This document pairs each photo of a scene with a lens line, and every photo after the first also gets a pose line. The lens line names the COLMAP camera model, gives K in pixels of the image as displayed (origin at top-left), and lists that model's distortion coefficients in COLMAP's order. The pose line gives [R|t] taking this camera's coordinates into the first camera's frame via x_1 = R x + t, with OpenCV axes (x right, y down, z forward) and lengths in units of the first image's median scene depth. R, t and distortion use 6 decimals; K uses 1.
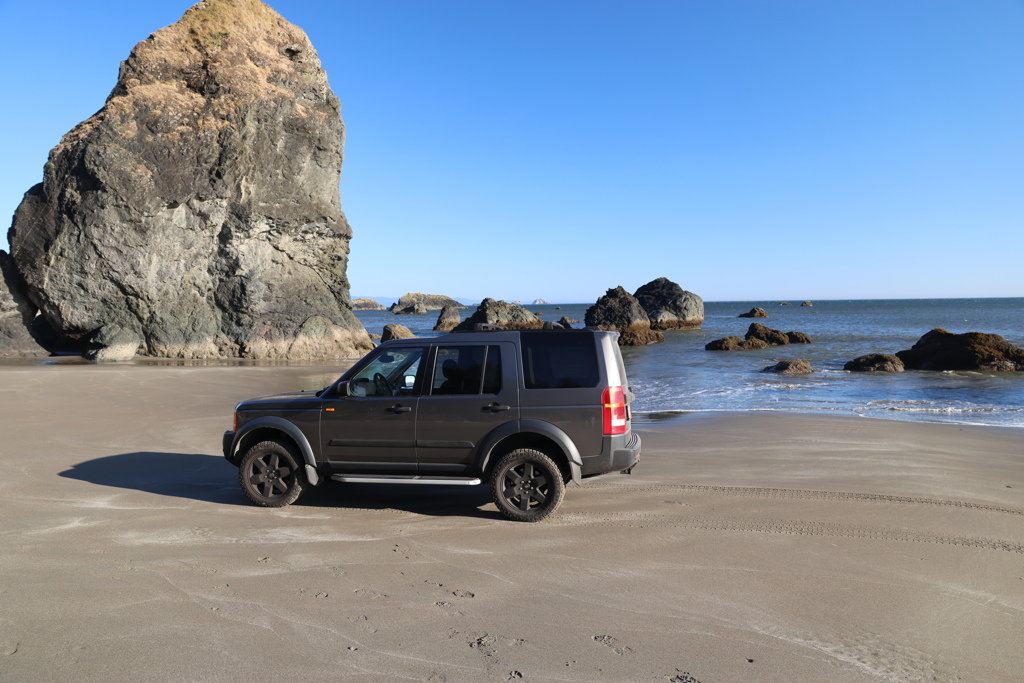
lens RADIAL K [[701.1, 0, 512.0], [0, 701.1, 341.5], [0, 0, 1]] dist [-0.122394, 0.103425]
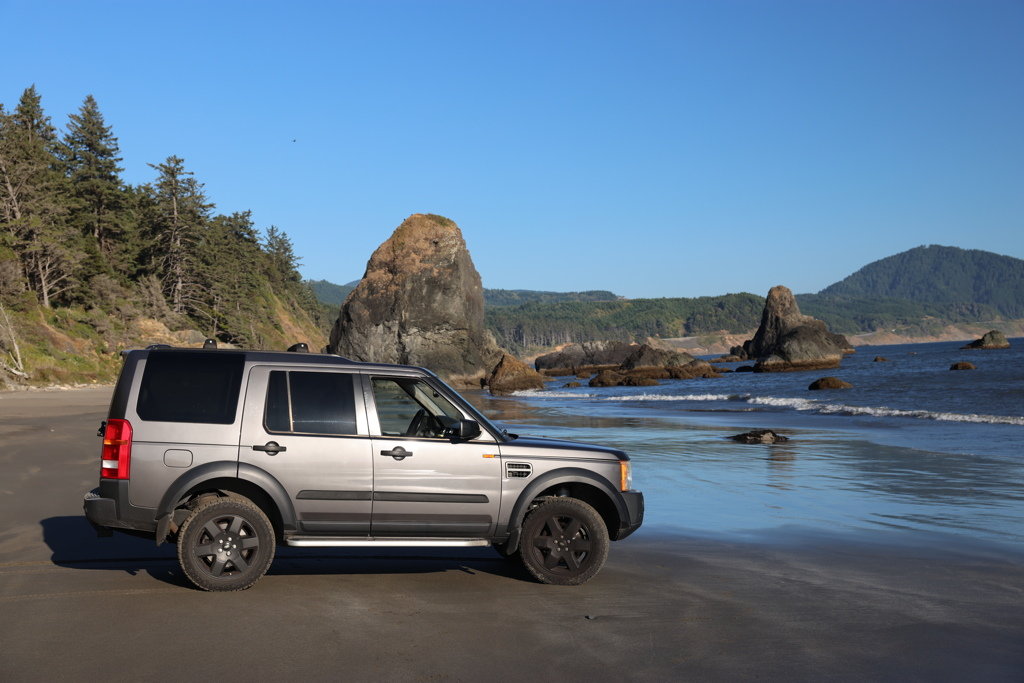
lens RADIAL K [[1365.0, 0, 509.1], [0, 1365.0, 348.2], [0, 0, 1]] dist [0.107069, 0.006728]
pose [[0.749088, -0.027560, -0.661897, 2.875652], [0.003329, 0.999278, -0.037840, 0.064600], [0.662462, 0.026142, 0.748639, -2.179543]]
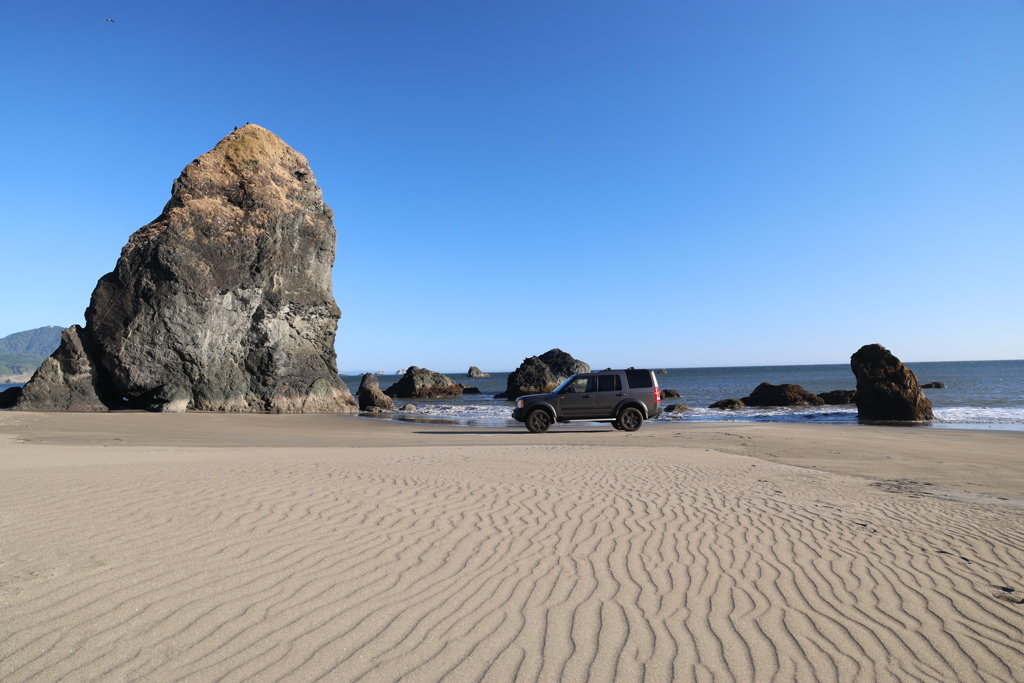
lens RADIAL K [[698.0, 0, 513.7], [0, 698.0, 339.5], [0, 0, 1]] dist [-0.123401, 0.097149]
pose [[0.980351, 0.004220, 0.197218, -0.198691], [0.016111, 0.994719, -0.101366, 0.028707], [-0.196605, 0.102552, 0.975105, -0.348539]]
